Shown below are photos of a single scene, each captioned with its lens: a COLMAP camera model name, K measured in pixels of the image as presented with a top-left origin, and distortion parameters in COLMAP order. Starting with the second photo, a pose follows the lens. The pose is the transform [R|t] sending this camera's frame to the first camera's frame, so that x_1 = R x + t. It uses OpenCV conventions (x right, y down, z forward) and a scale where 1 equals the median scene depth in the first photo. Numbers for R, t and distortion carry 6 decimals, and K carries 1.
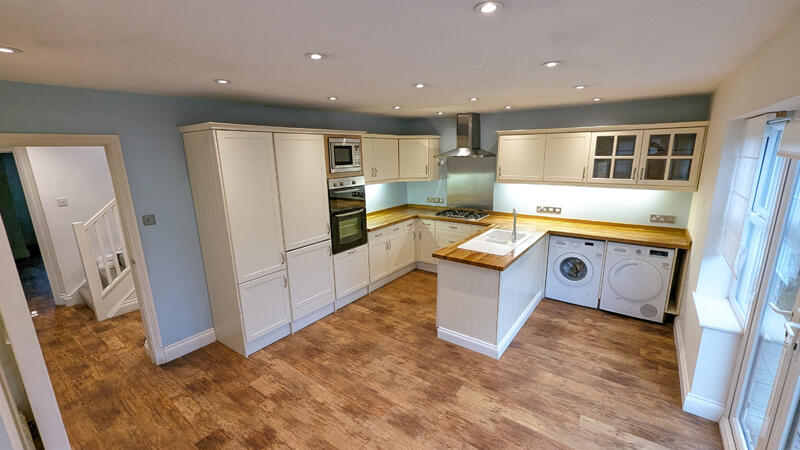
lens RADIAL K [[330.1, 0, 401.6], [0, 330.1, 229.0], [0, 0, 1]] dist [-0.000751, -0.000199]
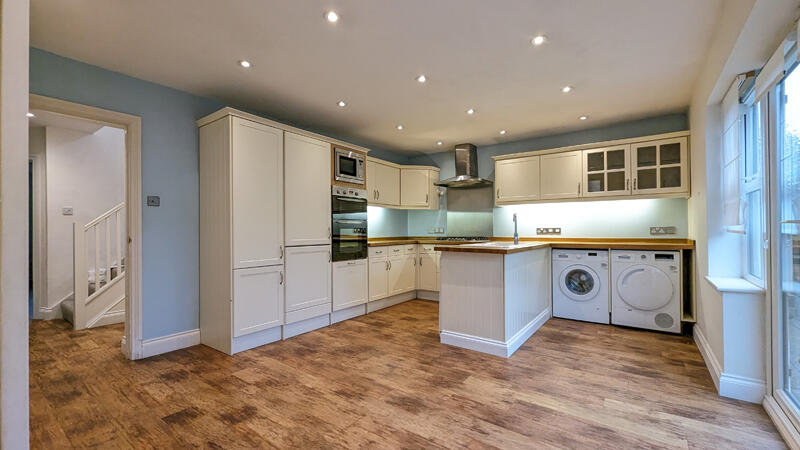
lens RADIAL K [[330.1, 0, 401.6], [0, 330.1, 229.0], [0, 0, 1]] dist [-0.000751, -0.000199]
pose [[0.999900, 0.014039, 0.001658, -0.005817], [-0.013268, 0.972438, -0.232786, 0.235691], [-0.004880, 0.232741, 0.972527, 0.028458]]
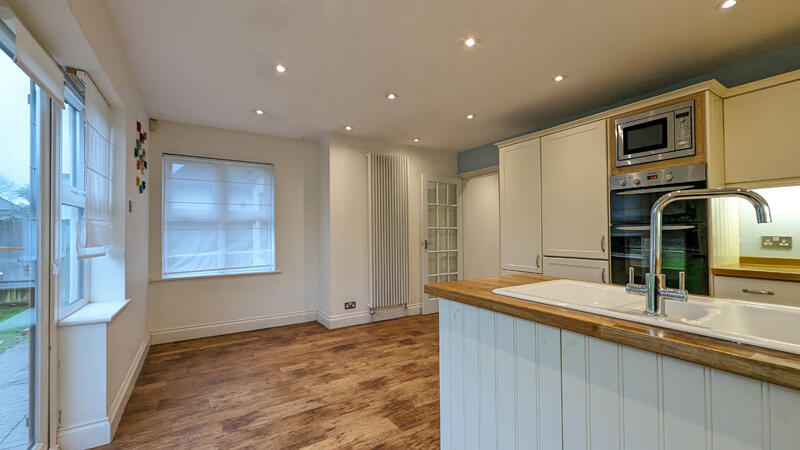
lens RADIAL K [[330.1, 0, 401.6], [0, 330.1, 229.0], [0, 0, 1]] dist [-0.000751, -0.000199]
pose [[-0.370353, 0.011170, -0.928824, 0.671466], [-0.198233, 0.975942, 0.090779, -0.012414], [0.907492, 0.217744, -0.359229, 0.930030]]
